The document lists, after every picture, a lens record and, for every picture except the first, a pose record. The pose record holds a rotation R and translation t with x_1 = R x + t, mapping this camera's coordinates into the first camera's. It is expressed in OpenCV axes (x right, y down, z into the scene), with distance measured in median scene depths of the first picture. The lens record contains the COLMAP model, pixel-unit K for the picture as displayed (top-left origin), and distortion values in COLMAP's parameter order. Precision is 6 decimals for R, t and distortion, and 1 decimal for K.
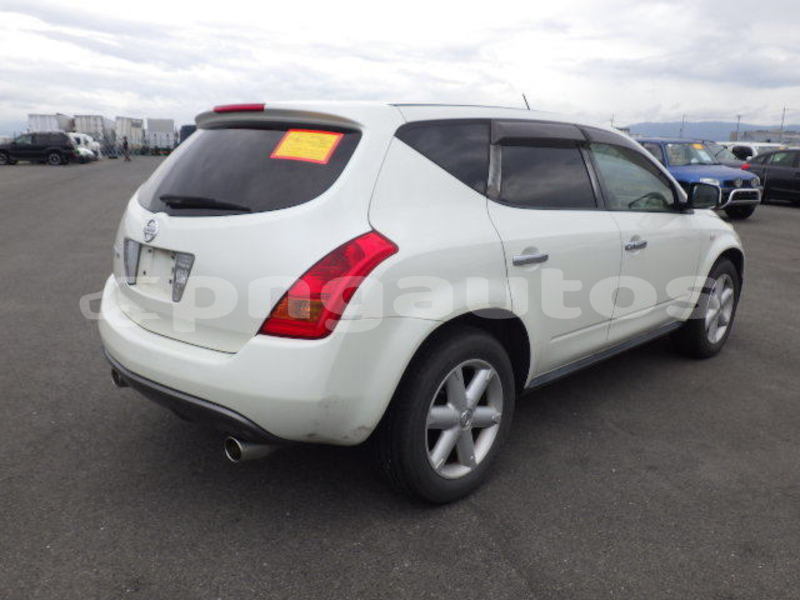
lens RADIAL K [[644.0, 0, 396.6], [0, 644.0, 298.2], [0, 0, 1]] dist [0.007234, -0.009169]
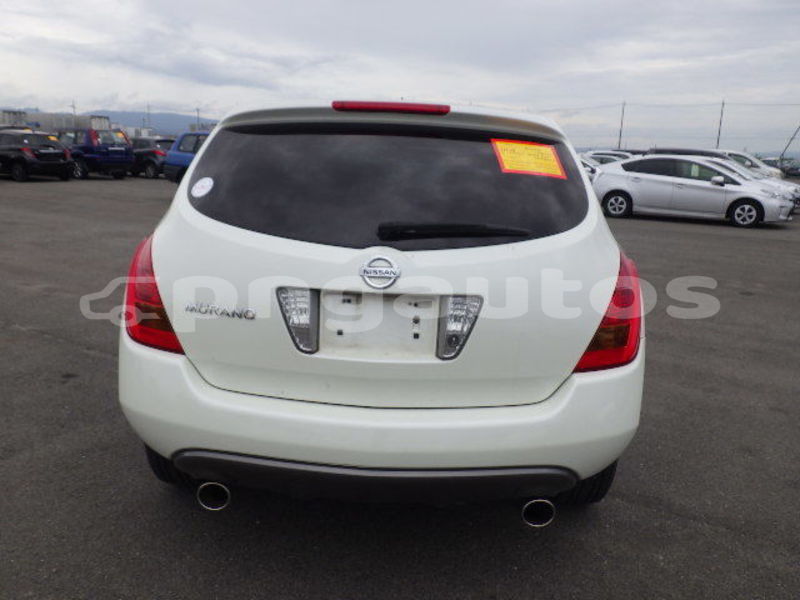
lens RADIAL K [[644.0, 0, 397.6], [0, 644.0, 301.7], [0, 0, 1]] dist [0.007234, -0.009169]
pose [[0.726731, -0.141262, 0.672240, -0.870784], [0.127694, 0.989351, 0.069854, -0.121248], [-0.674949, 0.035076, 0.737030, 0.451427]]
